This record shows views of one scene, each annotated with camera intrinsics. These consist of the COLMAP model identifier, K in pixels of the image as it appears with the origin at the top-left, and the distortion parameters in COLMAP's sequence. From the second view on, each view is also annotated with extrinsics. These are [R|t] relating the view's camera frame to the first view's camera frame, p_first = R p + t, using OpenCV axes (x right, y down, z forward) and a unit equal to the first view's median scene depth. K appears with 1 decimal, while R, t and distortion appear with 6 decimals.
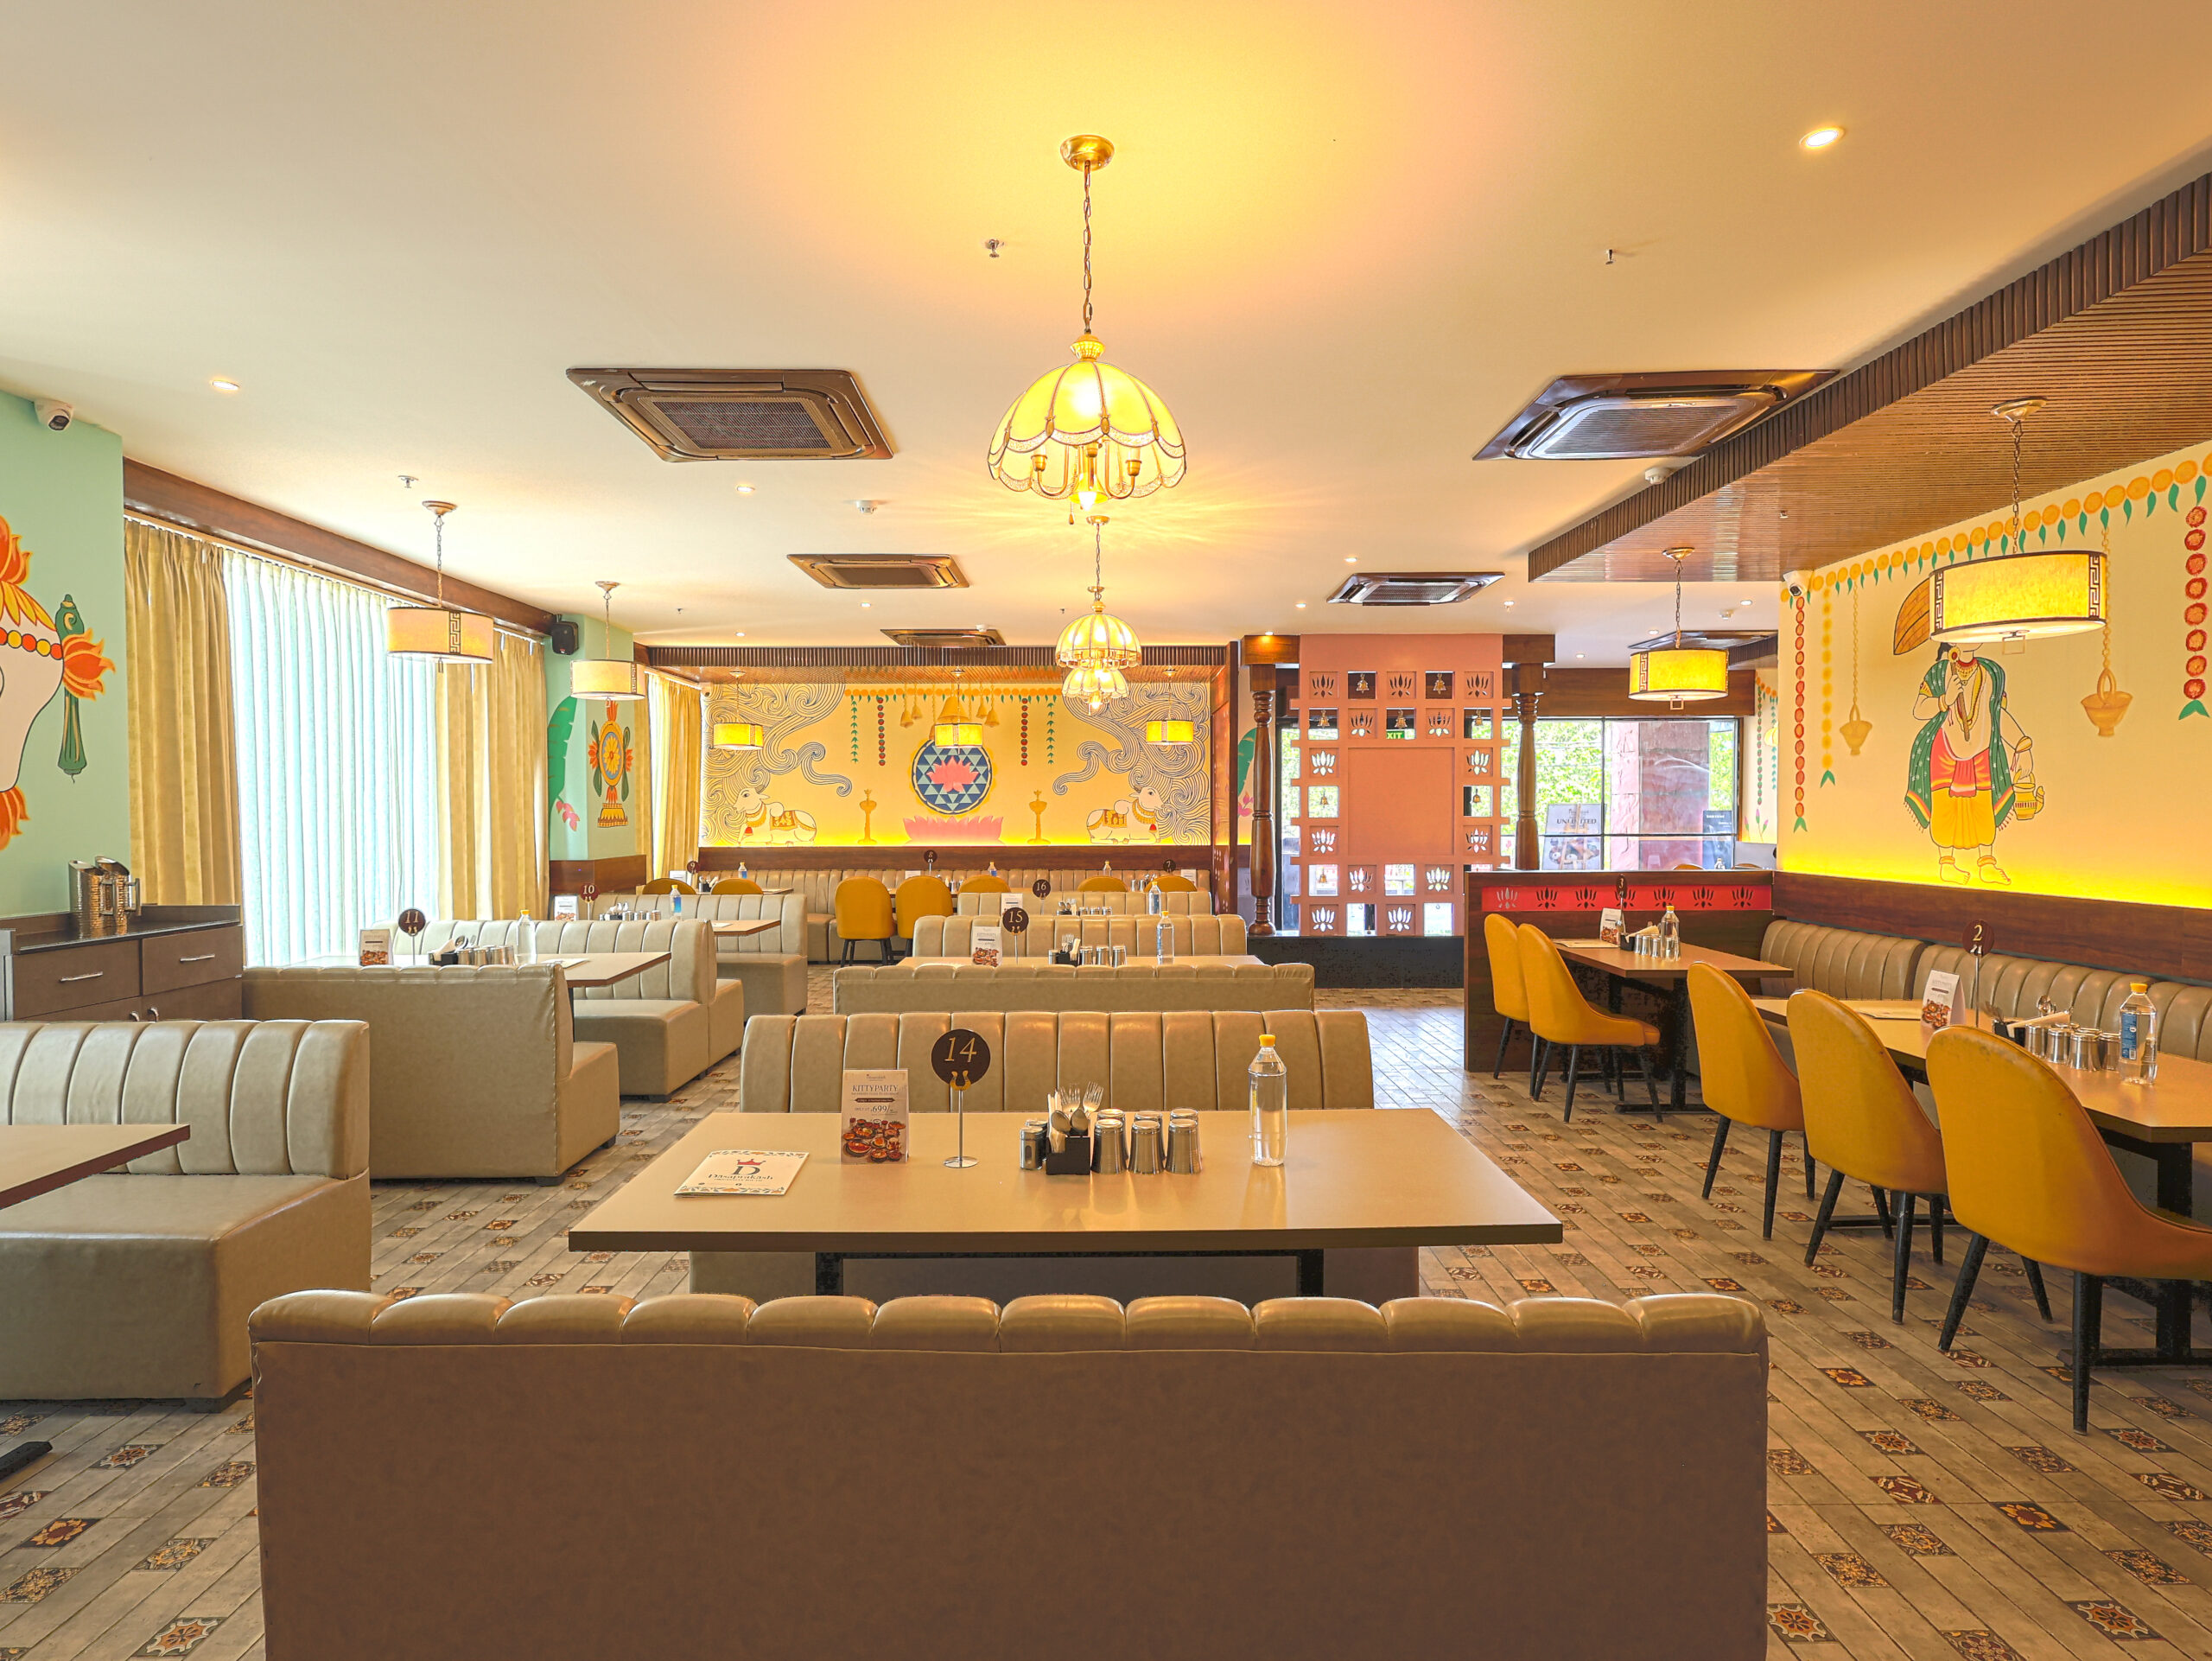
lens RADIAL K [[1143.6, 0, 1102.9], [0, 1143.6, 835.9], [0, 0, 1]] dist [-0.006895, 0.002180]
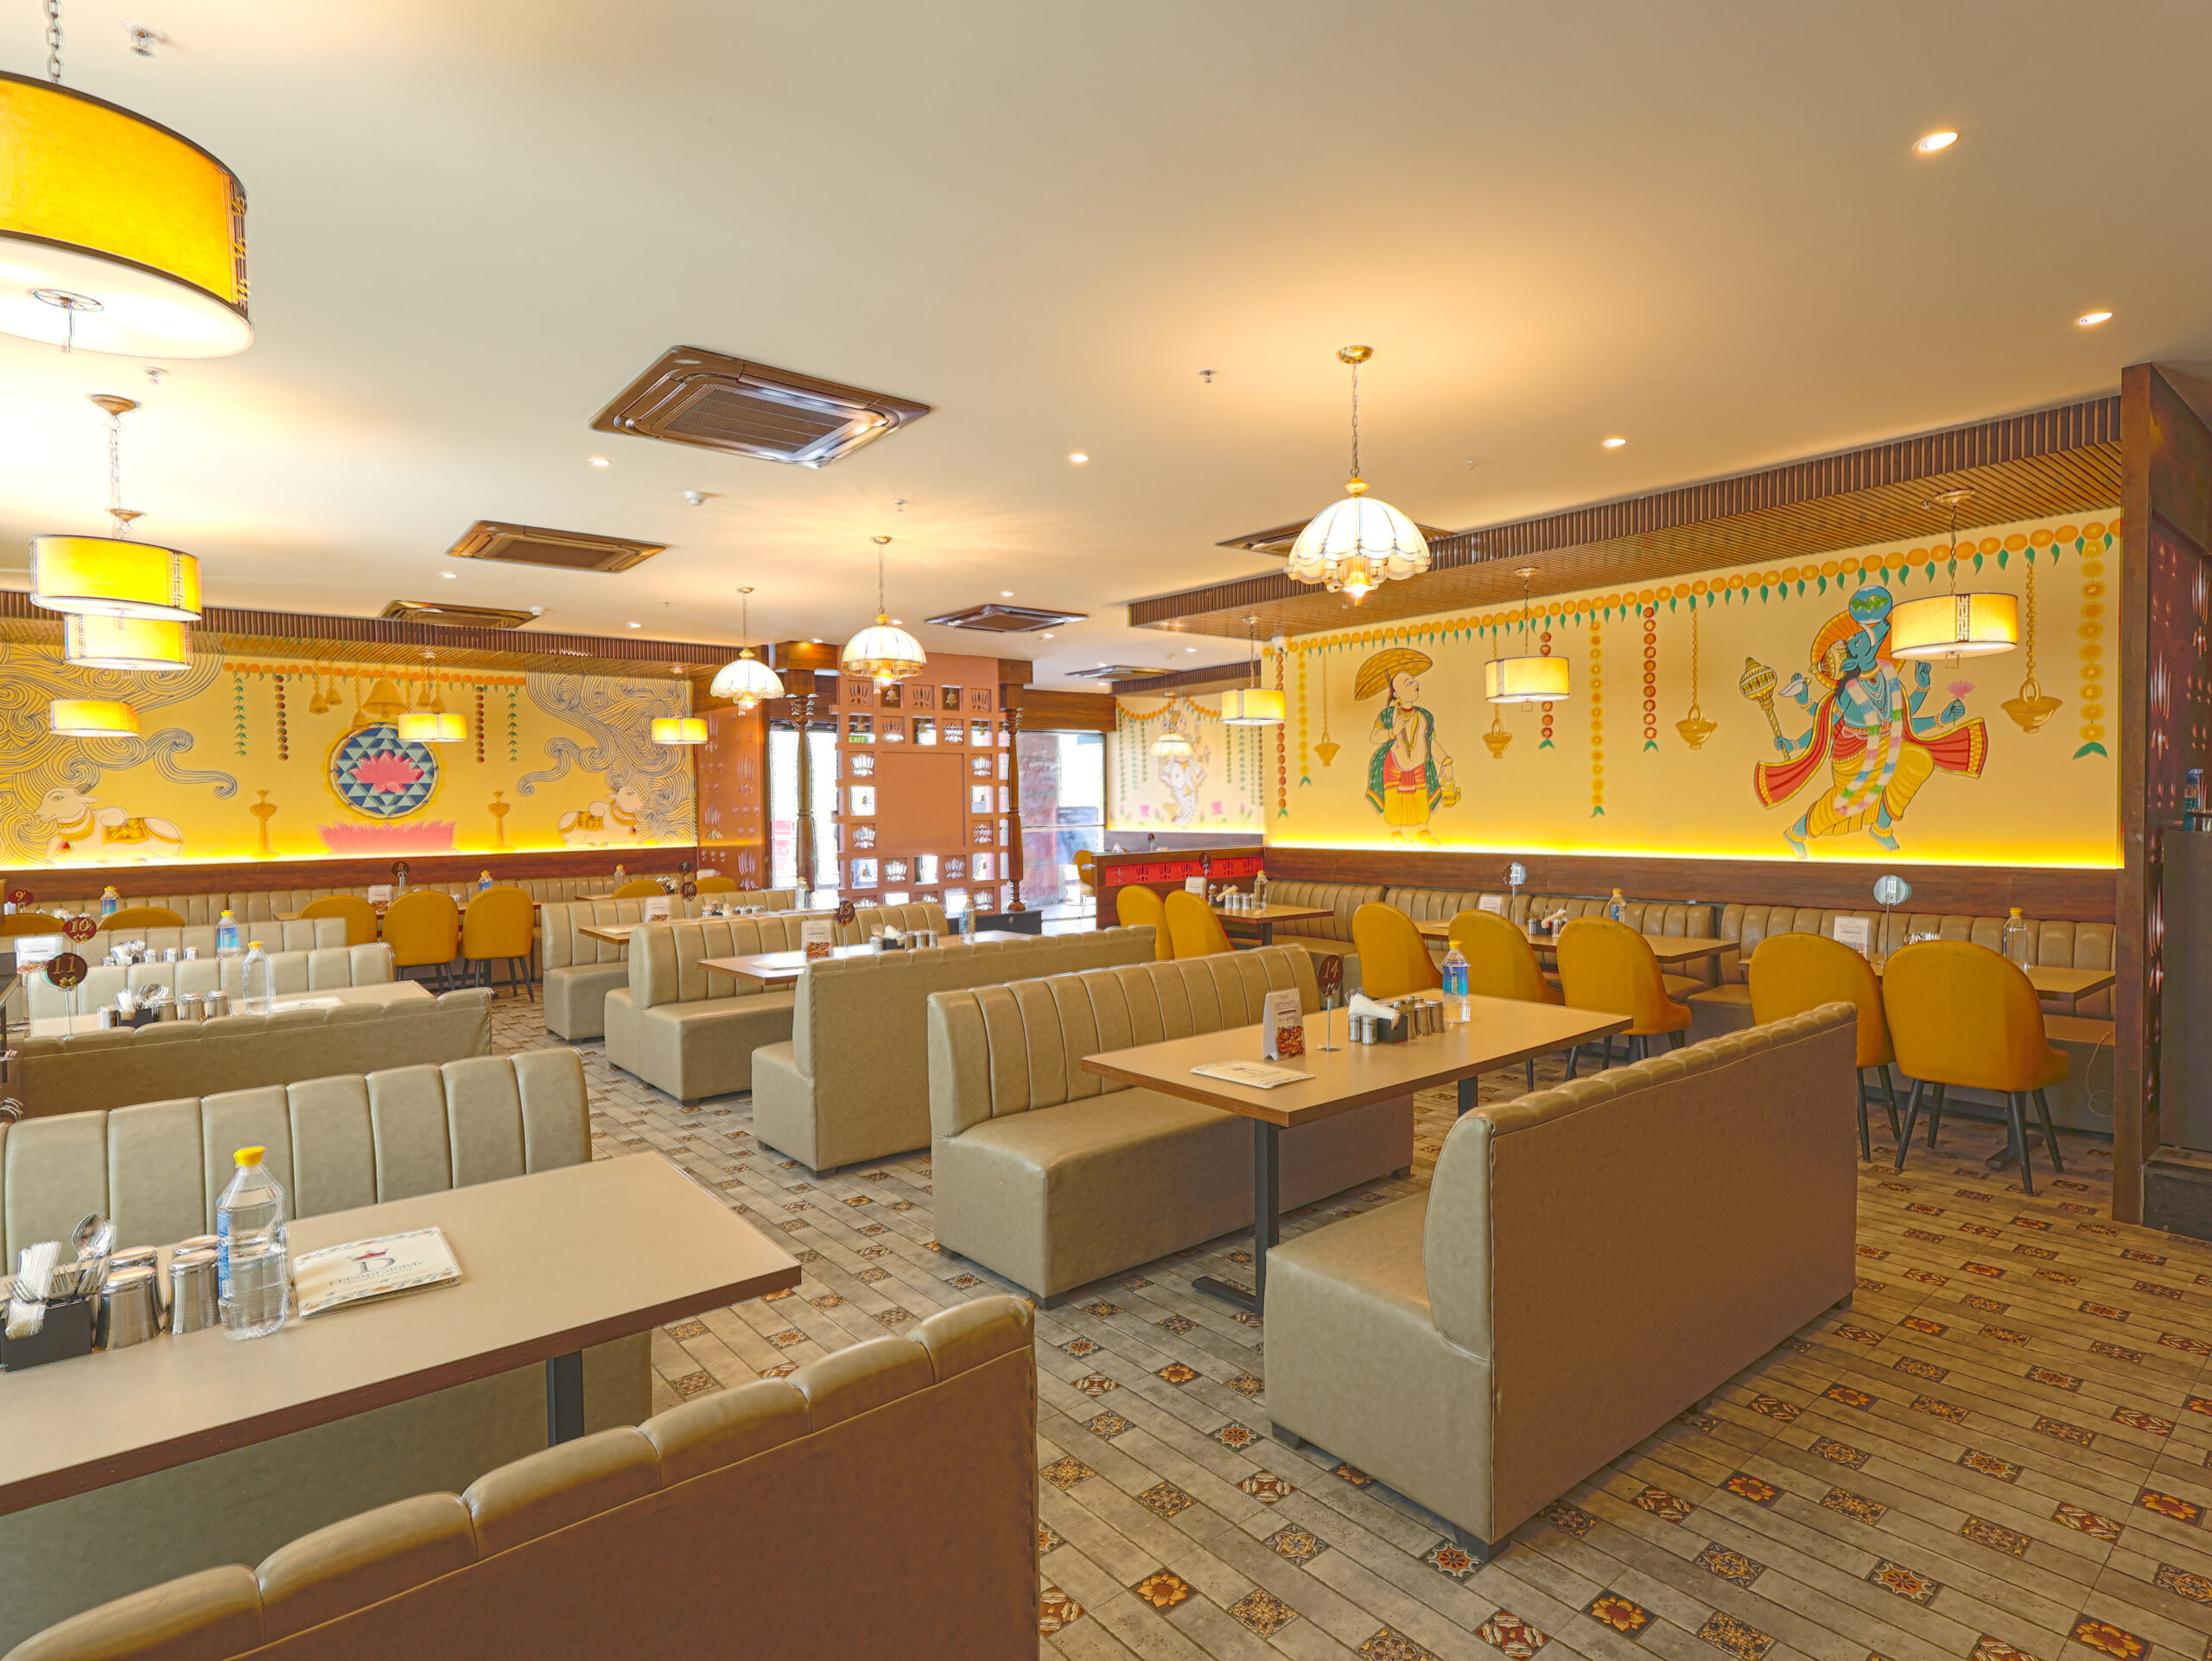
lens RADIAL K [[1143.6, 0, 1102.9], [0, 1143.6, 835.9], [0, 0, 1]] dist [-0.006895, 0.002180]
pose [[0.777320, -0.025445, 0.628590, -0.310894], [0.026056, 0.999627, 0.008243, 0.000290], [-0.628565, 0.009971, 0.777693, 0.016349]]
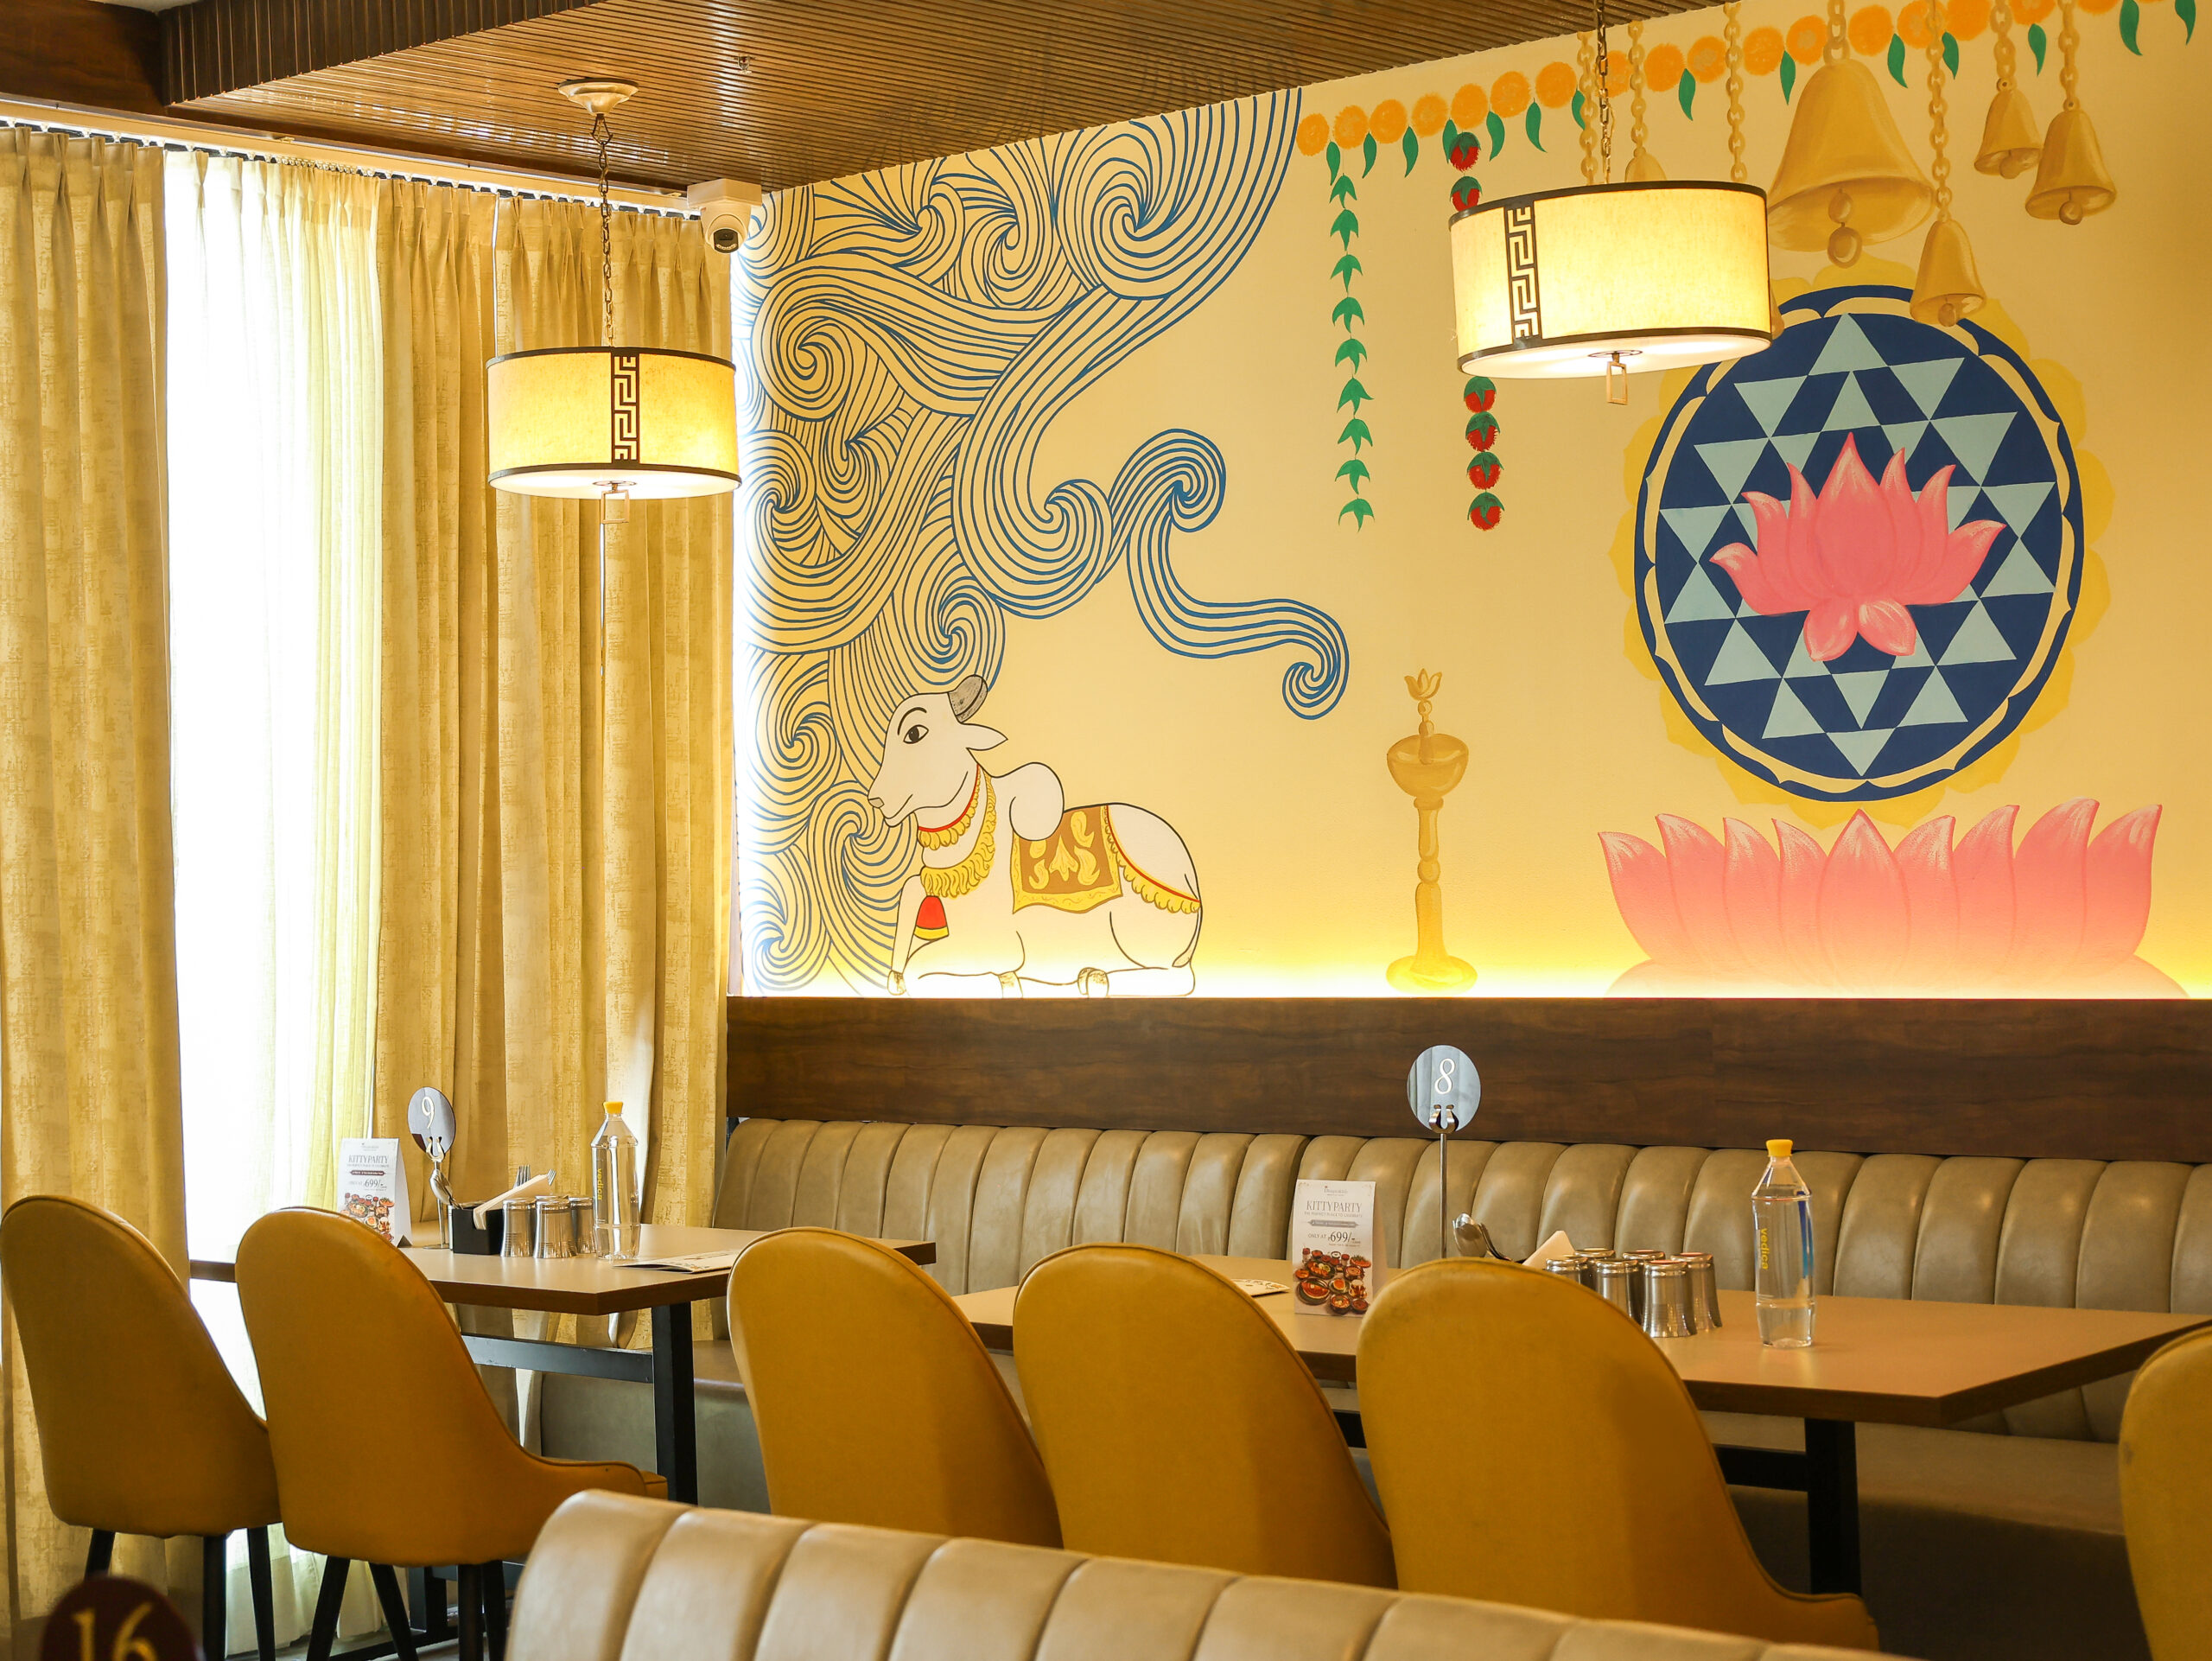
lens RADIAL K [[3753.6, 0, 1106.0], [0, 3753.6, 830.5], [0, 0, 1]] dist [0.008242, 0.002921]
pose [[0.757299, -0.024422, -0.652611, 0.162534], [0.022000, 0.999687, -0.011882, -0.013177], [0.652697, -0.005360, 0.757600, 0.661486]]
